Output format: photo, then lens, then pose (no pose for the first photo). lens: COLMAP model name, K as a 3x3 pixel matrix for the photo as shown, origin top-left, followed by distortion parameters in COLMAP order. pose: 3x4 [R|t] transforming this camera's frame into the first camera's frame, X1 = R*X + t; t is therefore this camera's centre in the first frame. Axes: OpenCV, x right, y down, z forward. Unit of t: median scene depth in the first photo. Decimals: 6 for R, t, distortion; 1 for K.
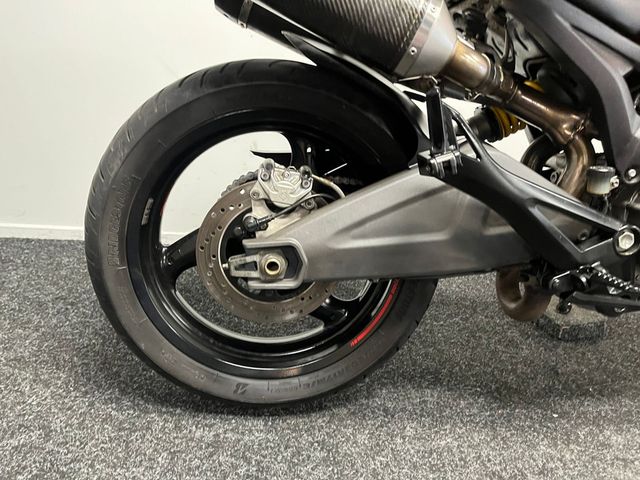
lens RADIAL K [[484.9, 0, 321.6], [0, 484.9, 234.3], [0, 0, 1]] dist [0.066341, -0.098449]
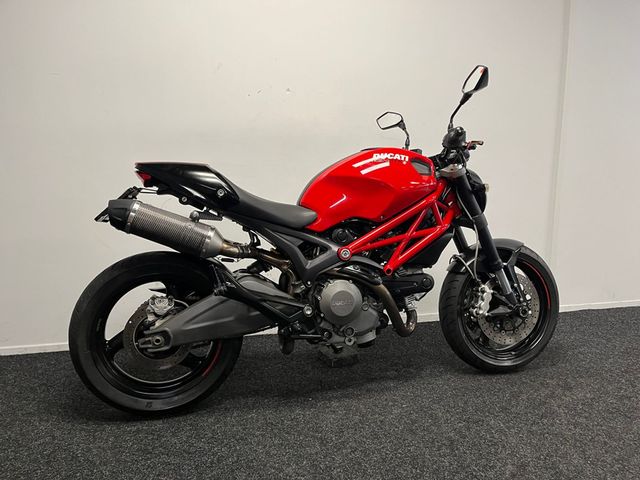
lens RADIAL K [[481.3, 0, 324.7], [0, 481.3, 242.2], [0, 0, 1]] dist [0.074530, -0.096756]
pose [[0.983915, -0.101940, 0.146694, 0.375163], [0.126756, 0.977044, -0.171226, 0.099031], [-0.125871, 0.187066, 0.974250, -1.390504]]
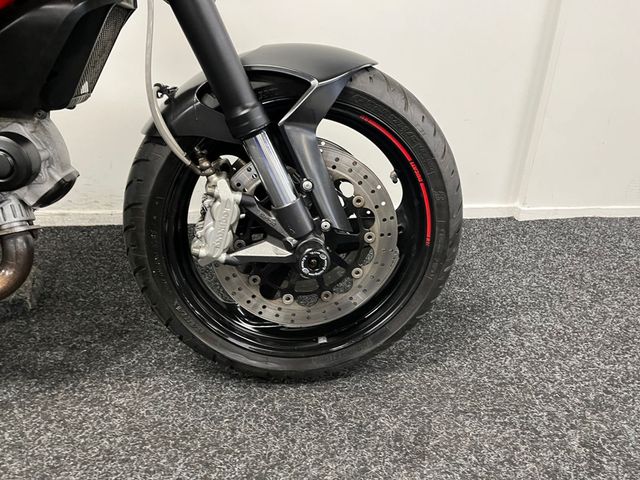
lens RADIAL K [[481.3, 0, 324.7], [0, 481.3, 242.2], [0, 0, 1]] dist [0.074530, -0.096756]
pose [[0.997945, -0.061091, 0.019307, 1.800701], [0.058294, 0.990817, 0.121999, 0.003241], [-0.026583, -0.120623, 0.992342, 0.211178]]
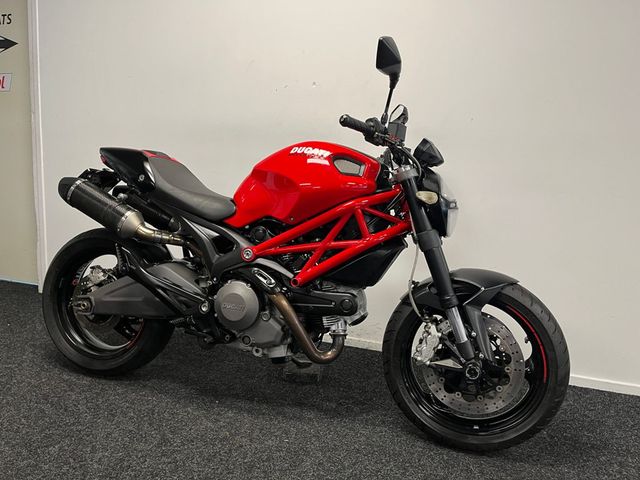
lens RADIAL K [[481.3, 0, 324.7], [0, 481.3, 242.2], [0, 0, 1]] dist [0.074530, -0.096756]
pose [[0.926730, 0.032830, -0.374291, 1.955344], [-0.113380, 0.974172, -0.195277, 0.094442], [0.358213, 0.223406, 0.906517, -0.932709]]
